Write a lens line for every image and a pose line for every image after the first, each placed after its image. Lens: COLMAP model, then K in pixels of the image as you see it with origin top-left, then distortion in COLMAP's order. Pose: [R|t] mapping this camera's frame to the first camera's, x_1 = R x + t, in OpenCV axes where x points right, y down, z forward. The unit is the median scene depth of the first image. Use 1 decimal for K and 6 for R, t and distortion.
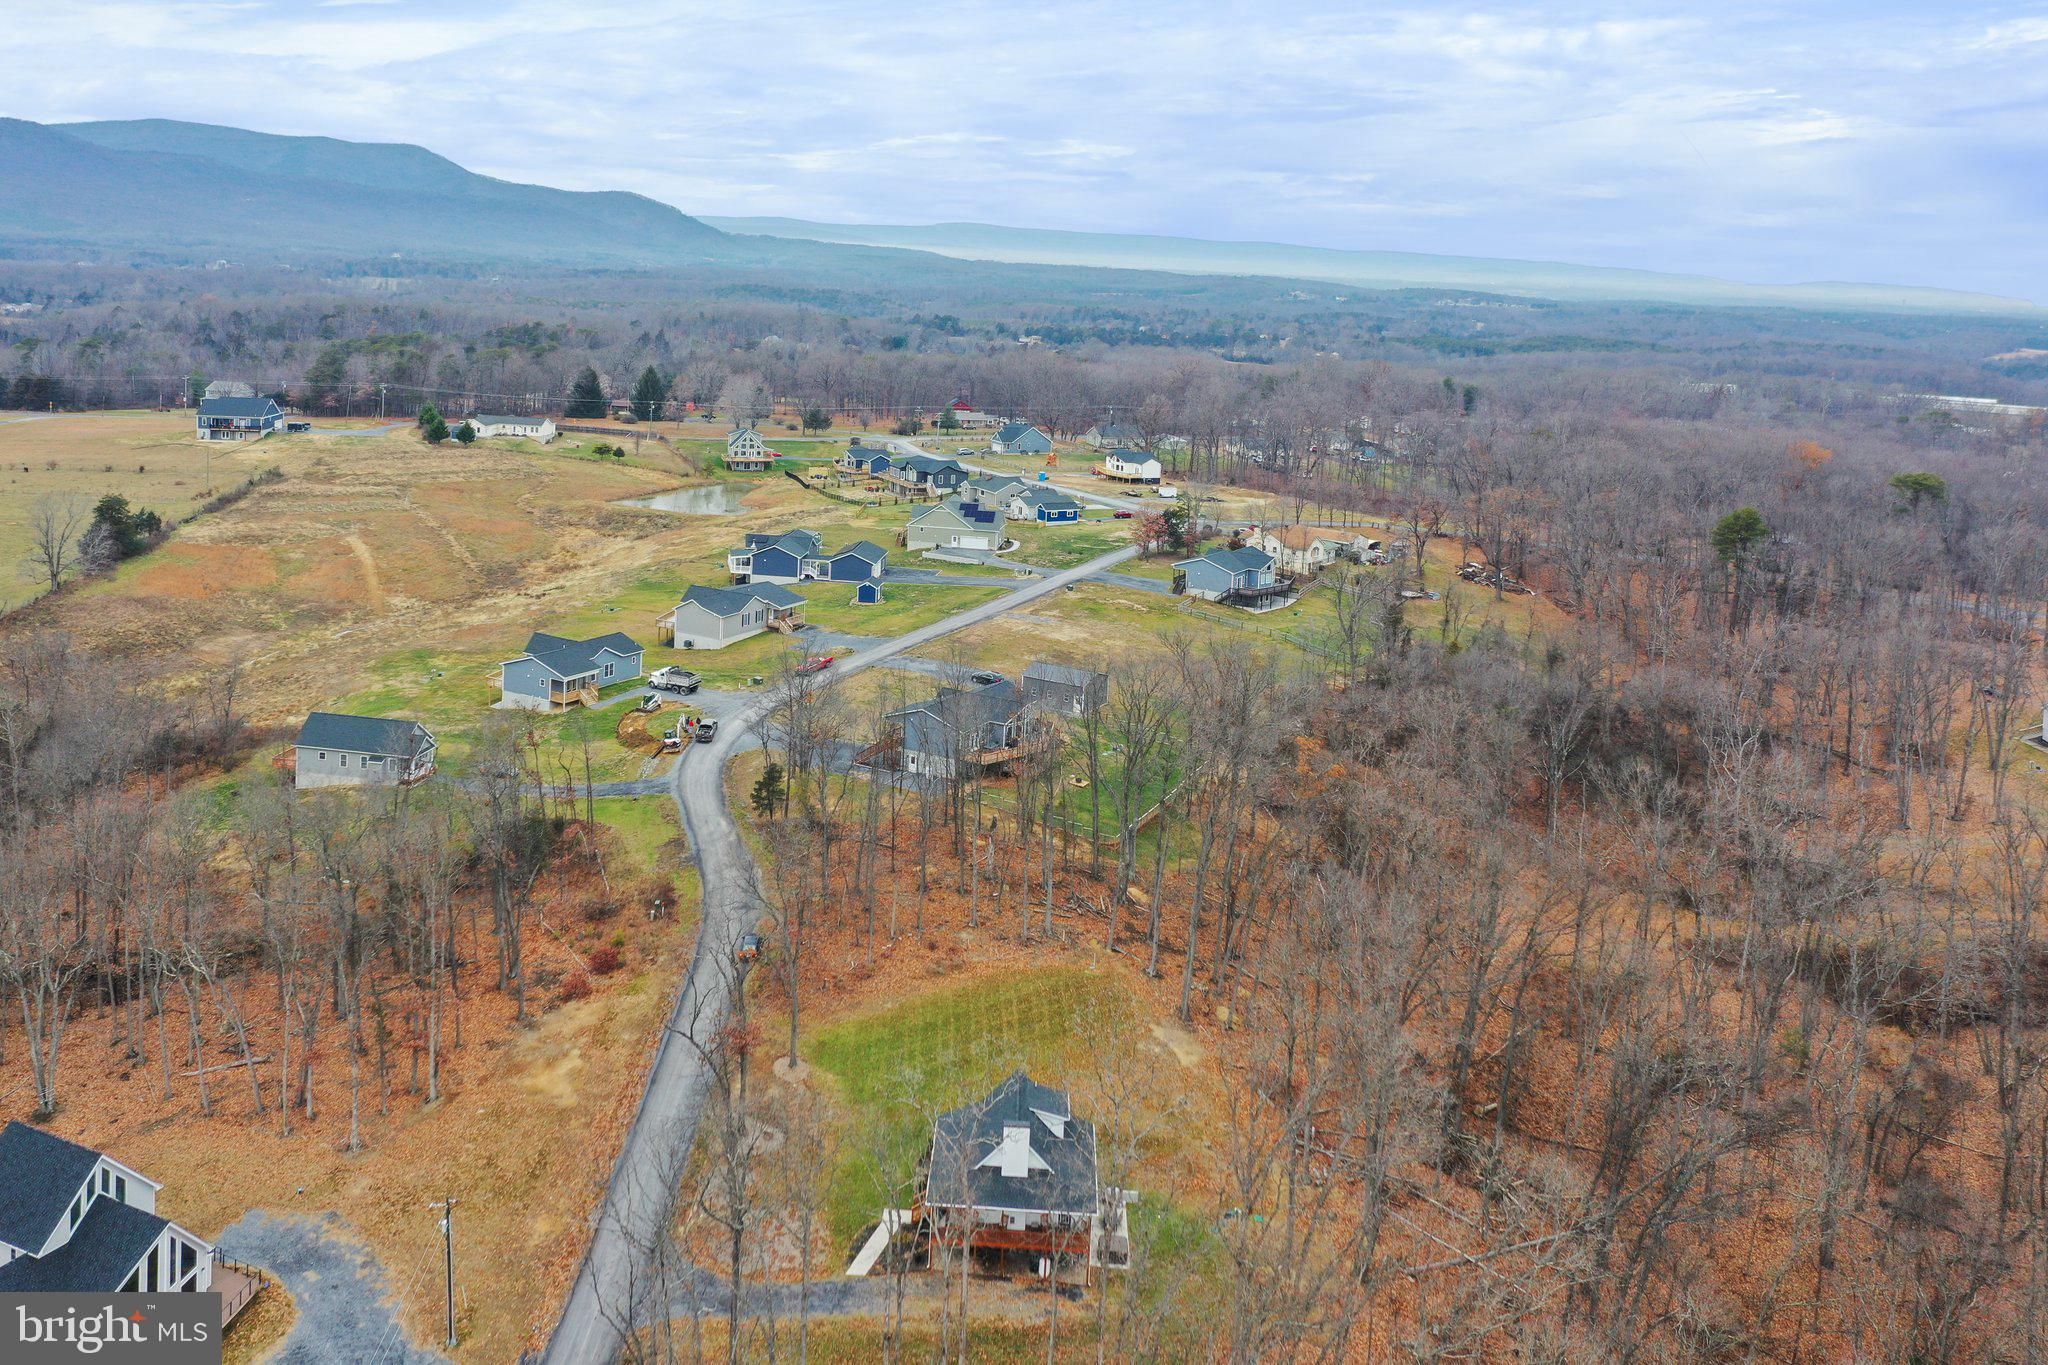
lens RADIAL K [[1596.5, 0, 1015.3], [0, 1596.5, 684.0], [0, 0, 1]] dist [-0.006148, -0.006480]
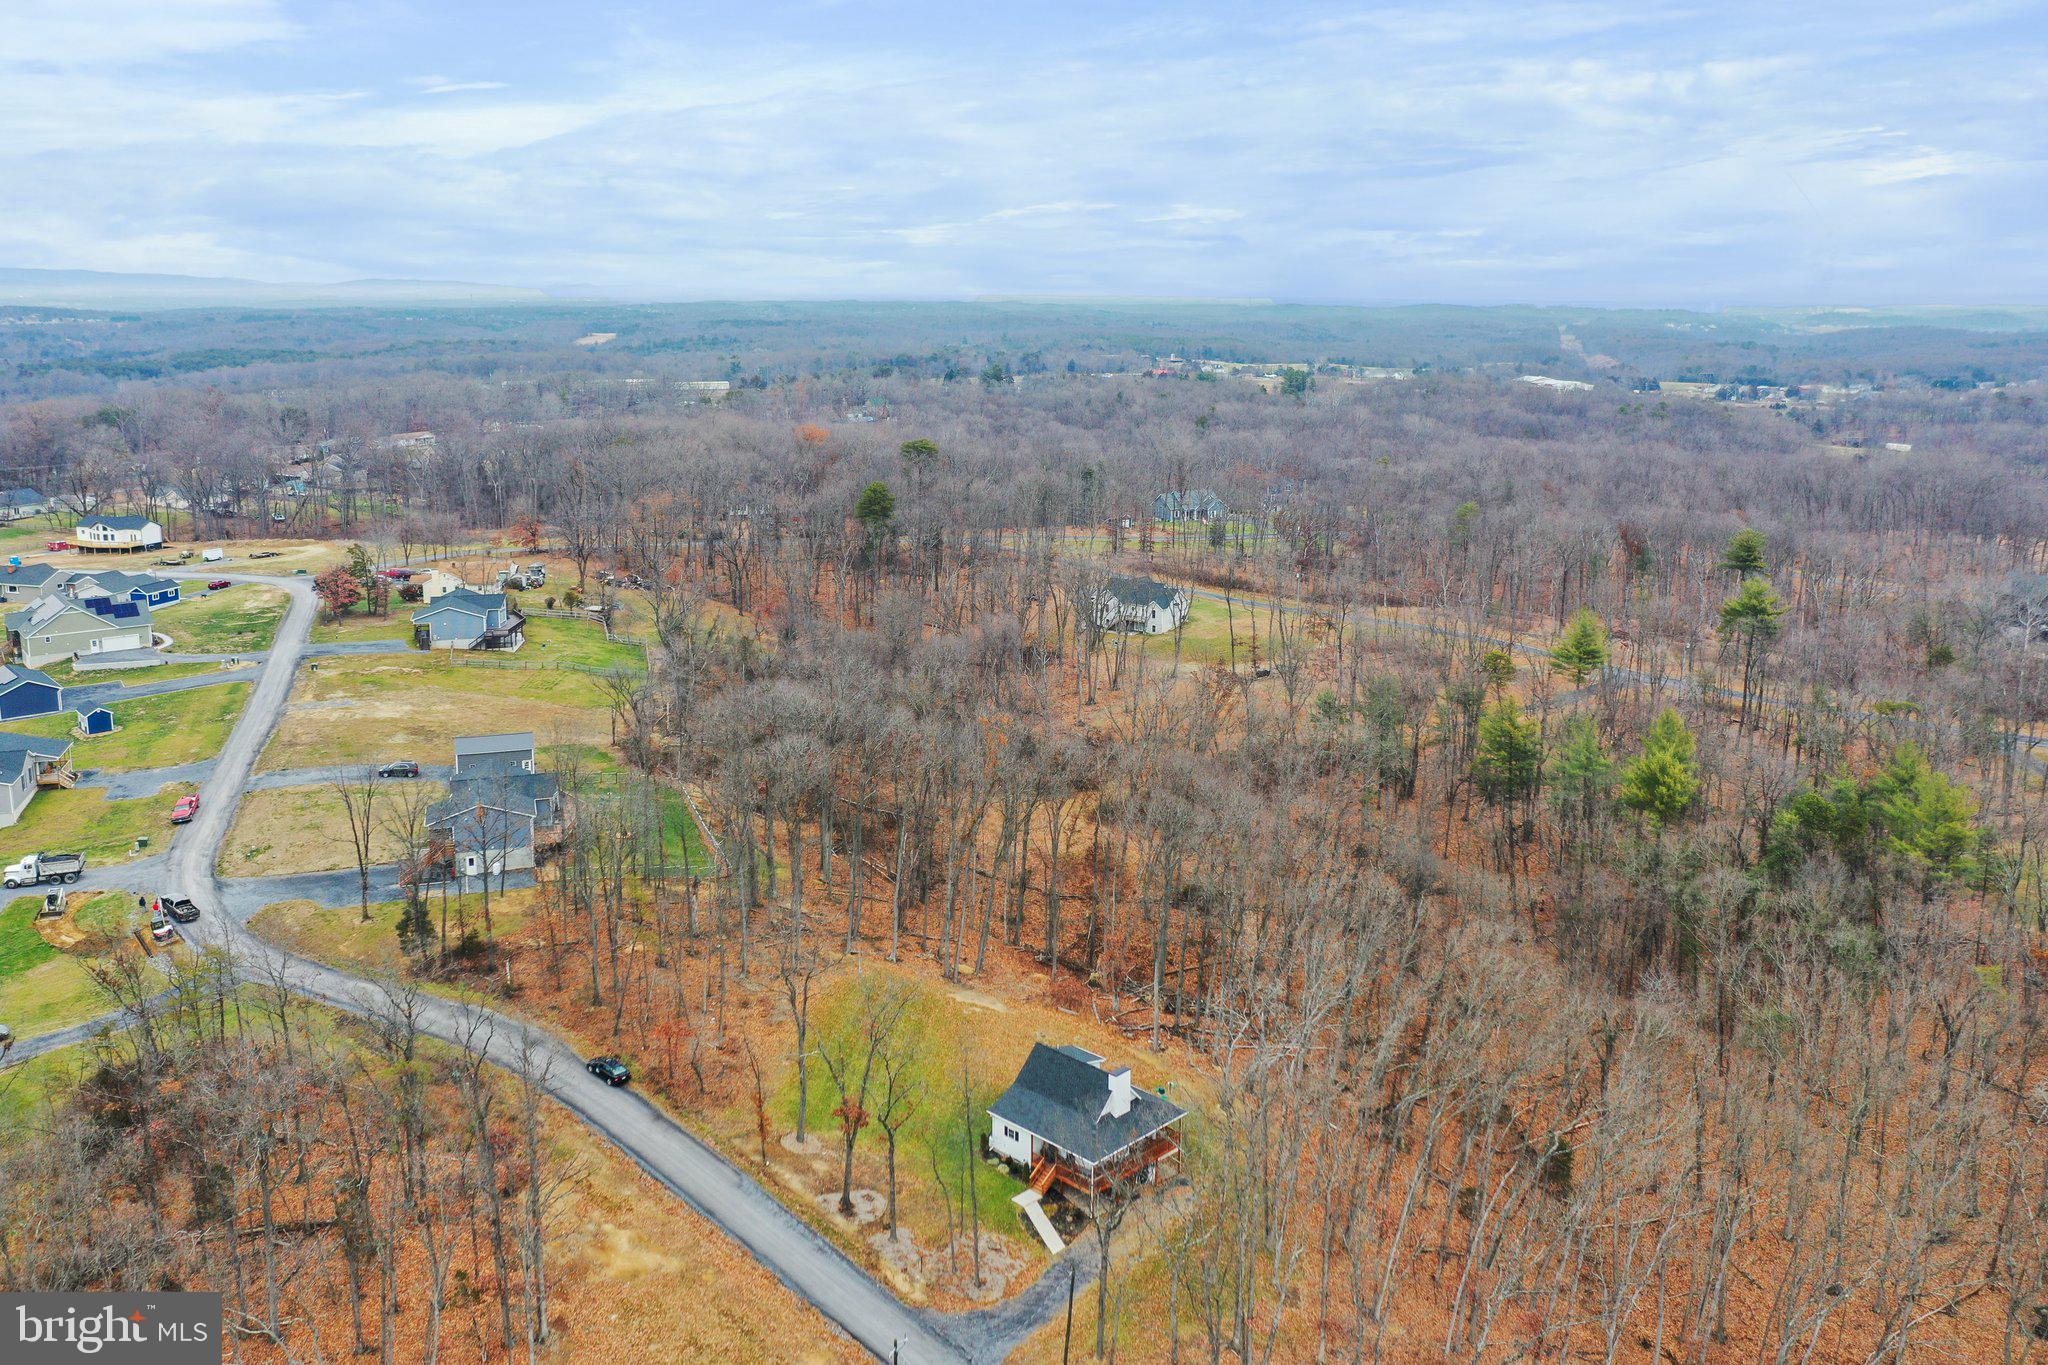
lens RADIAL K [[1596.5, 0, 1015.3], [0, 1596.5, 684.0], [0, 0, 1]] dist [-0.006148, -0.006480]
pose [[0.671664, -0.211467, 0.710035, -0.378397], [0.212079, 0.973171, 0.089218, -0.052322], [-0.709852, 0.090659, 0.698492, 0.107596]]
